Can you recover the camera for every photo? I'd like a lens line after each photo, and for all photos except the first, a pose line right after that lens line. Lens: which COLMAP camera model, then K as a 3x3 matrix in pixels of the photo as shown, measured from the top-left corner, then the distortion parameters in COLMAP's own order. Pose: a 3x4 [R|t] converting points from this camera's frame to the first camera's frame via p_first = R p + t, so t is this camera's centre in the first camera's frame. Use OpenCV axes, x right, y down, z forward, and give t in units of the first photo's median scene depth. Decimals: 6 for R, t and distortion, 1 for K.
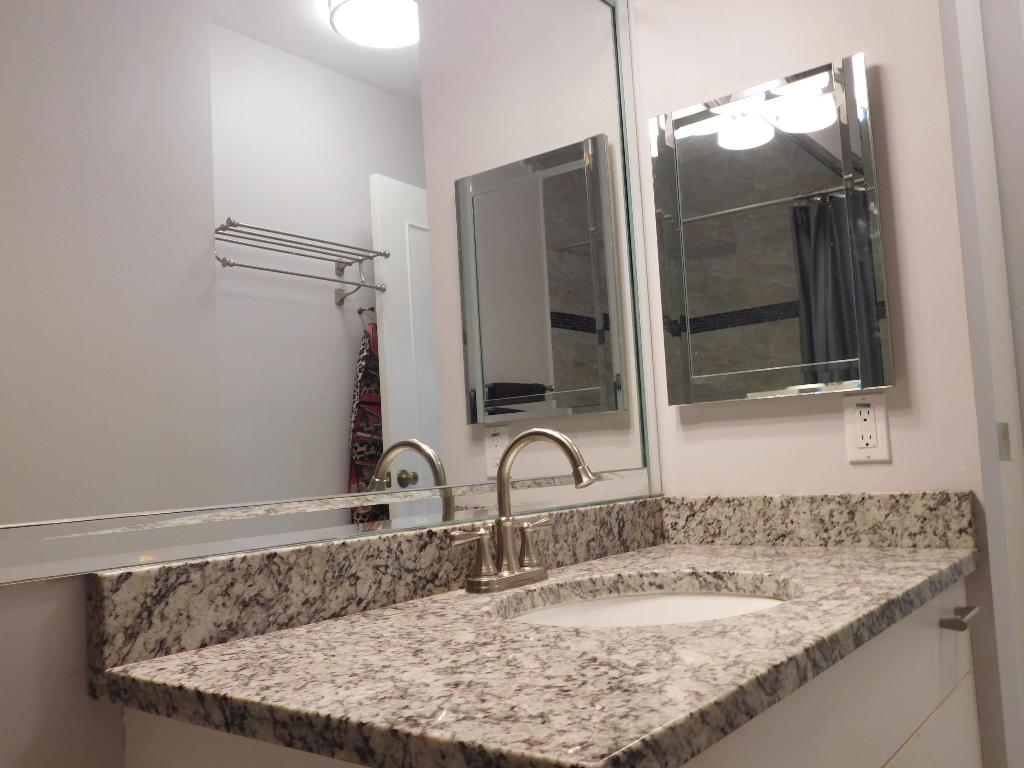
lens RADIAL K [[887.9, 0, 511.6], [0, 887.9, 384.0], [0, 0, 1]] dist [-0.003142, -0.000609]
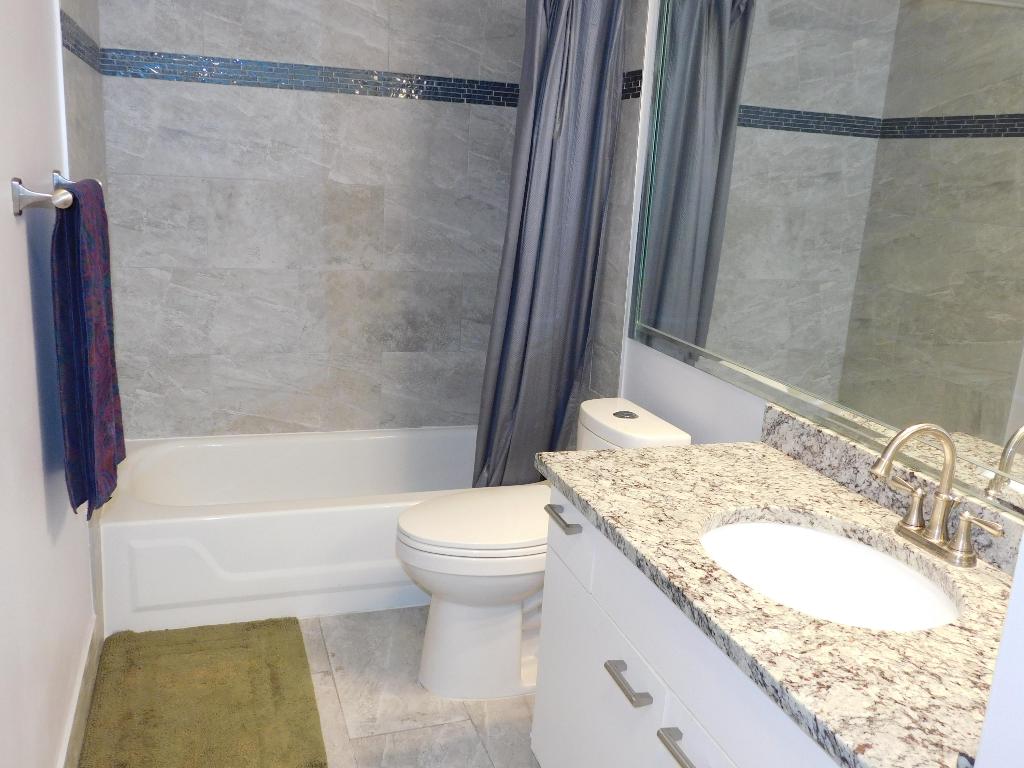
lens RADIAL K [[887.9, 0, 511.4], [0, 887.9, 385.3], [0, 0, 1]] dist [-0.003142, -0.000609]
pose [[-0.542405, 0.219622, -0.810902, 1.487774], [0.028001, 0.969415, 0.243824, -0.348640], [0.839650, 0.109545, -0.531965, 1.395181]]
